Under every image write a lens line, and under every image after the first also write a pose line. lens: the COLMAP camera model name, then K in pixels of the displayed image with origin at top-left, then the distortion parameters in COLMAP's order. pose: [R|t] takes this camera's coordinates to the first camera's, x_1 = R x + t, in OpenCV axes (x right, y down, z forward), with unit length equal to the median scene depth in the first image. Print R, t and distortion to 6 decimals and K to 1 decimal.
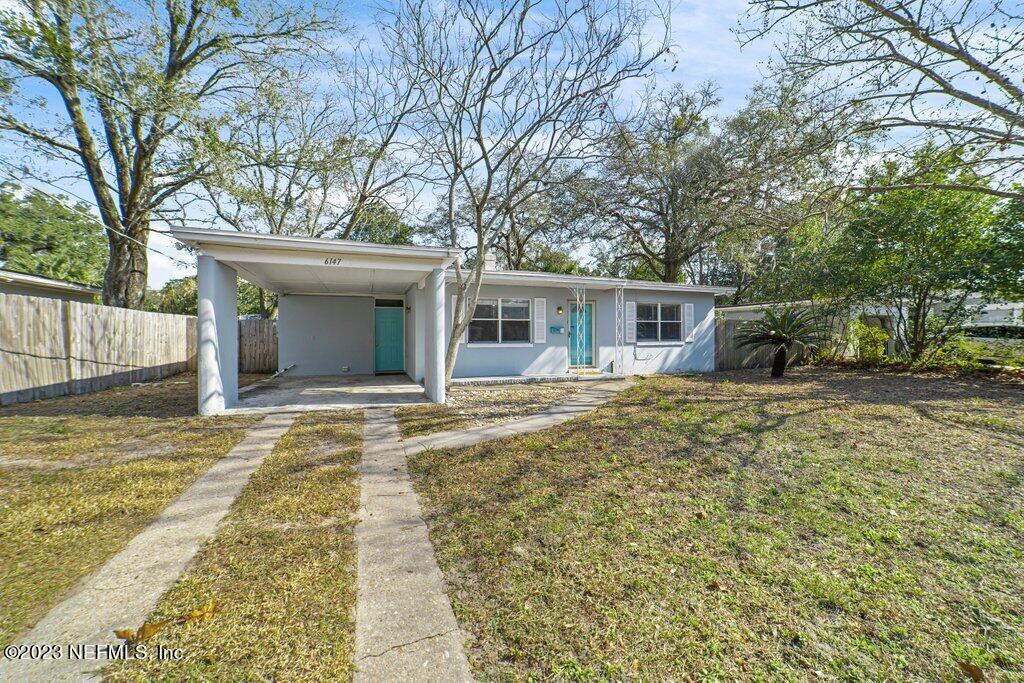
lens RADIAL K [[392.5, 0, 519.4], [0, 392.5, 340.7], [0, 0, 1]] dist [-0.003999, 0.000616]
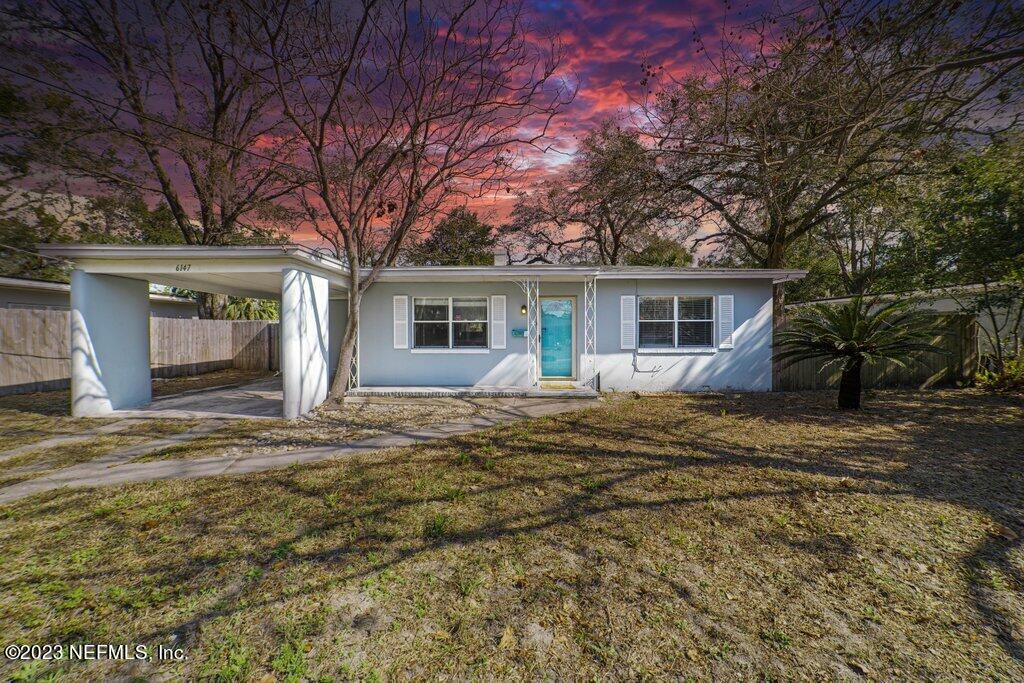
lens RADIAL K [[392.5, 0, 511.7], [0, 392.5, 338.4], [0, 0, 1]] dist [-0.003999, 0.000616]
pose [[0.932599, 0.005025, -0.360879, 0.379148], [-0.004774, 0.999987, 0.001587, -0.017617], [0.360883, 0.000243, 0.932611, 0.221958]]
